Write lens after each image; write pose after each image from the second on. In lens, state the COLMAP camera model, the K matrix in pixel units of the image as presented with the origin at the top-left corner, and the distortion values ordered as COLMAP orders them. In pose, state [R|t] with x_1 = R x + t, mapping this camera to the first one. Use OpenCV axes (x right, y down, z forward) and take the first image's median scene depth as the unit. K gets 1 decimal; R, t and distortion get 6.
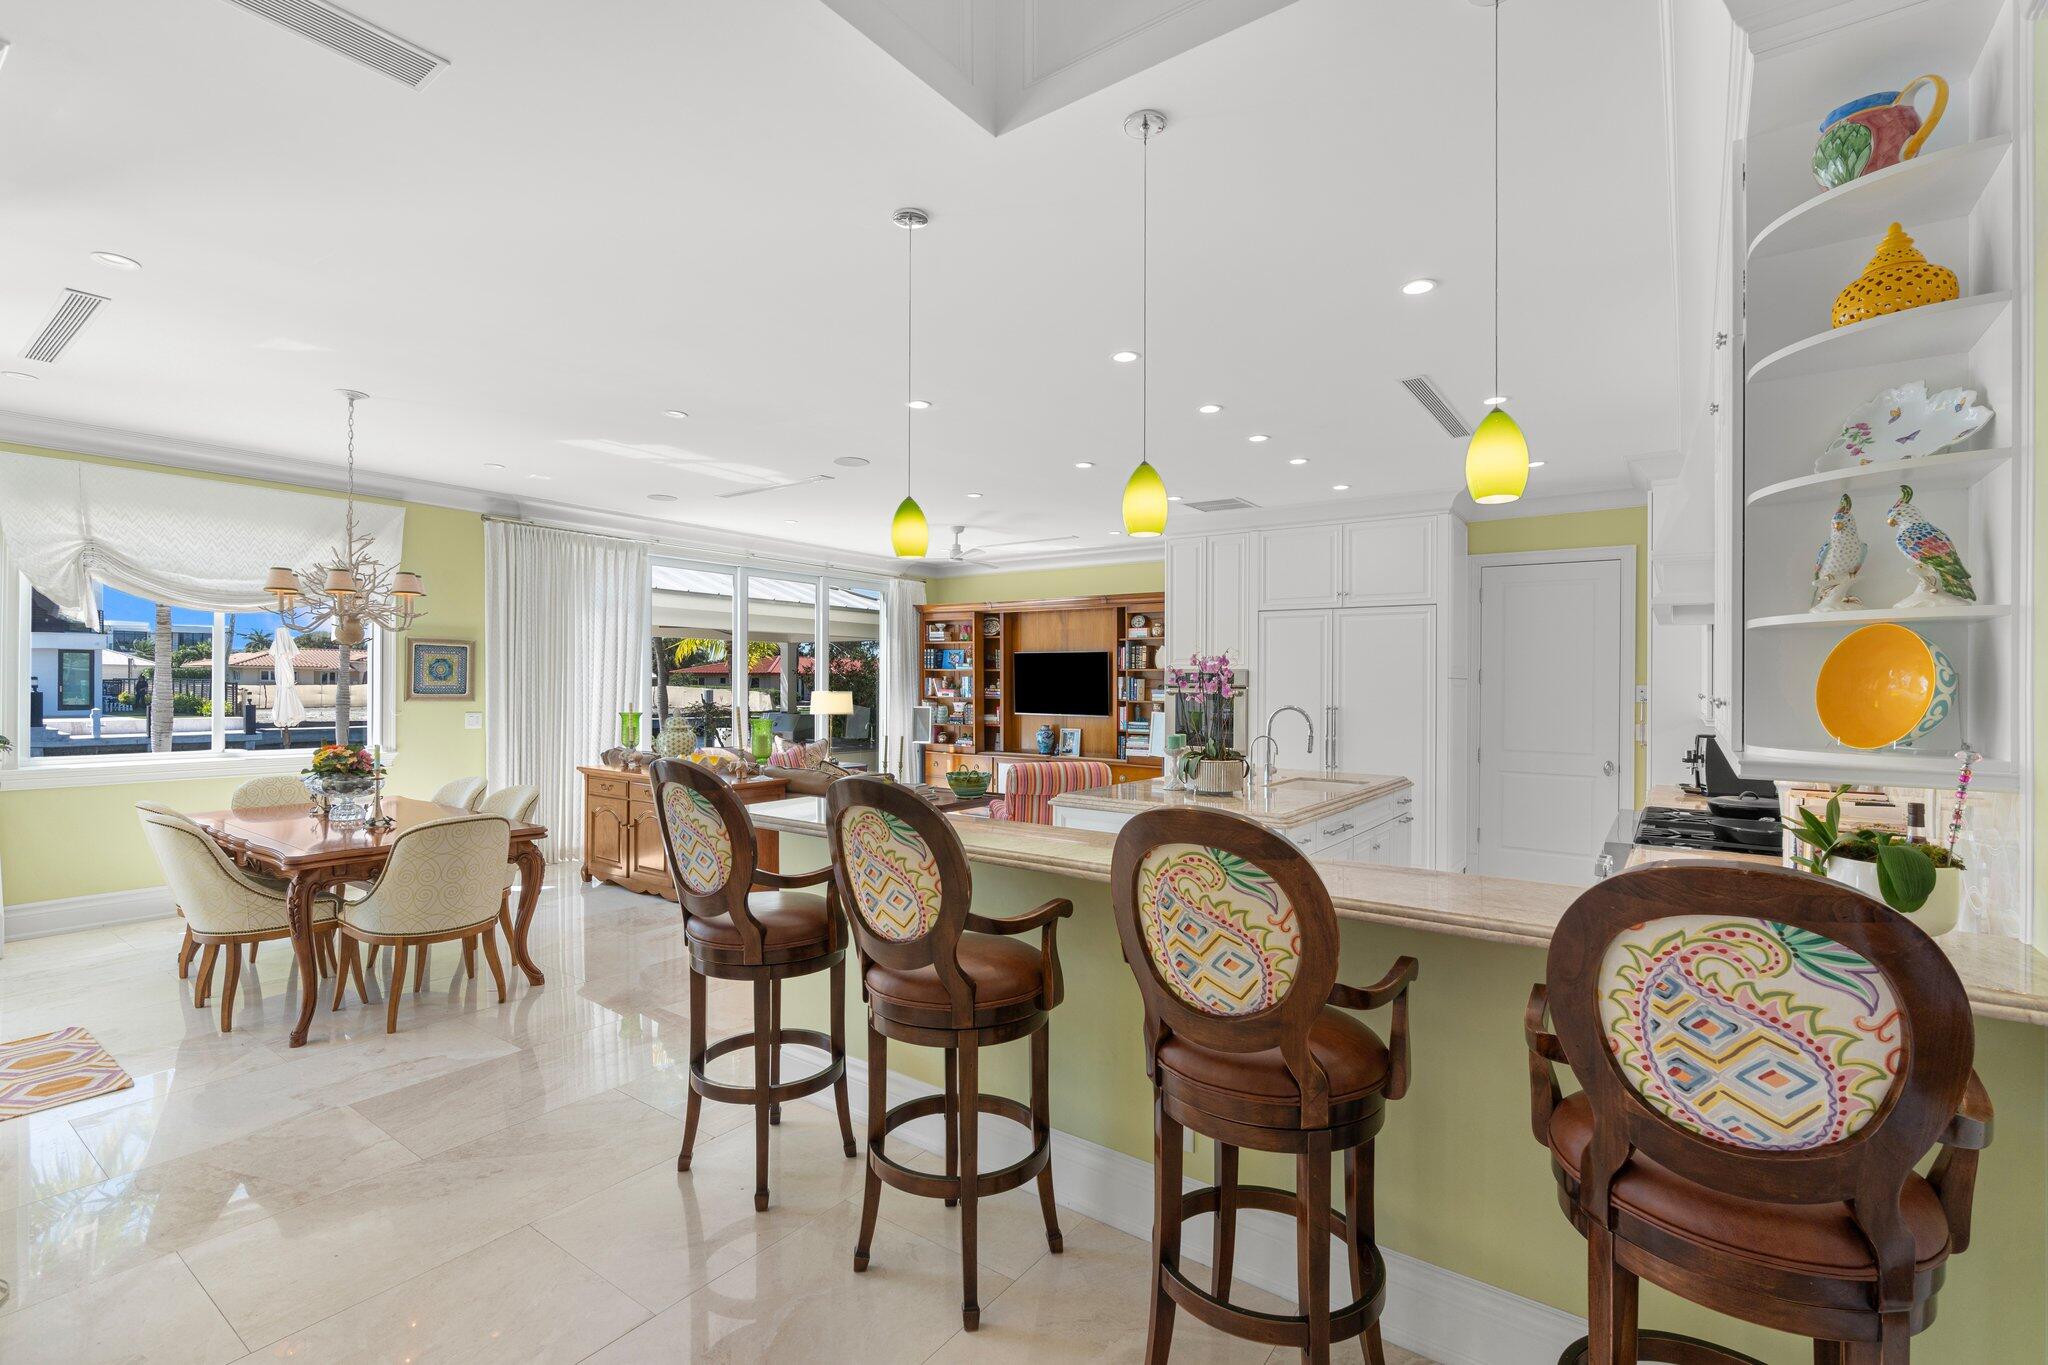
lens RADIAL K [[924.7, 0, 1008.9], [0, 924.7, 681.9], [0, 0, 1]] dist [-0.009892, 0.002936]
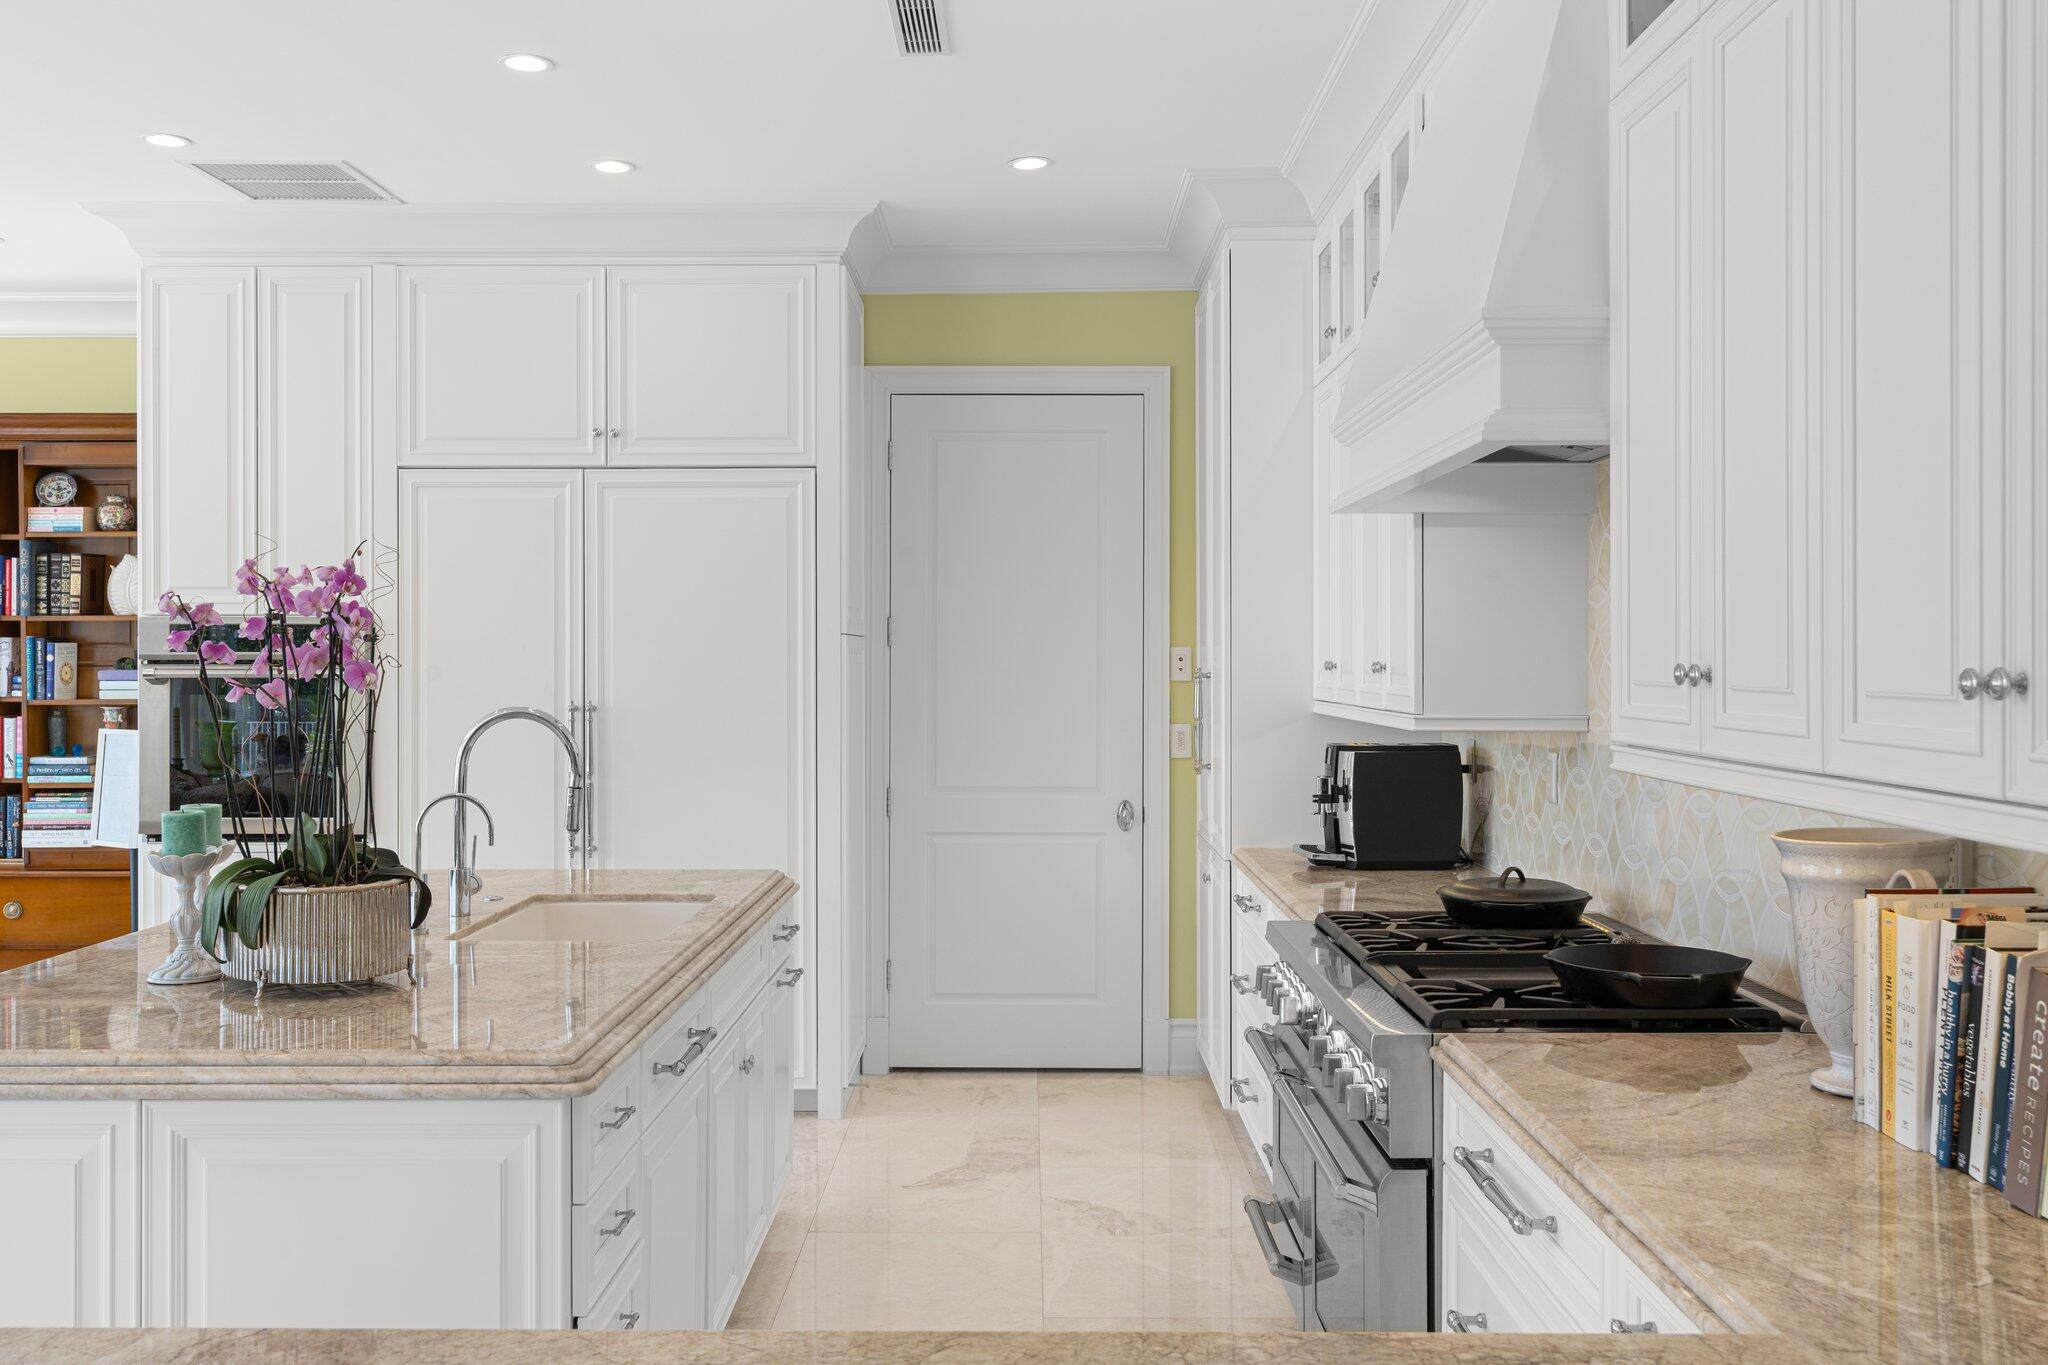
lens RADIAL K [[1807.5, 0, 1024.2], [0, 1807.5, 649.0], [0, 0, 1]] dist [0.005537, -0.003404]
pose [[0.808994, -0.008079, 0.587762, 0.025228], [0.008512, 0.999962, 0.002030, 0.001443], [-0.587756, 0.003361, 0.809032, 0.174989]]
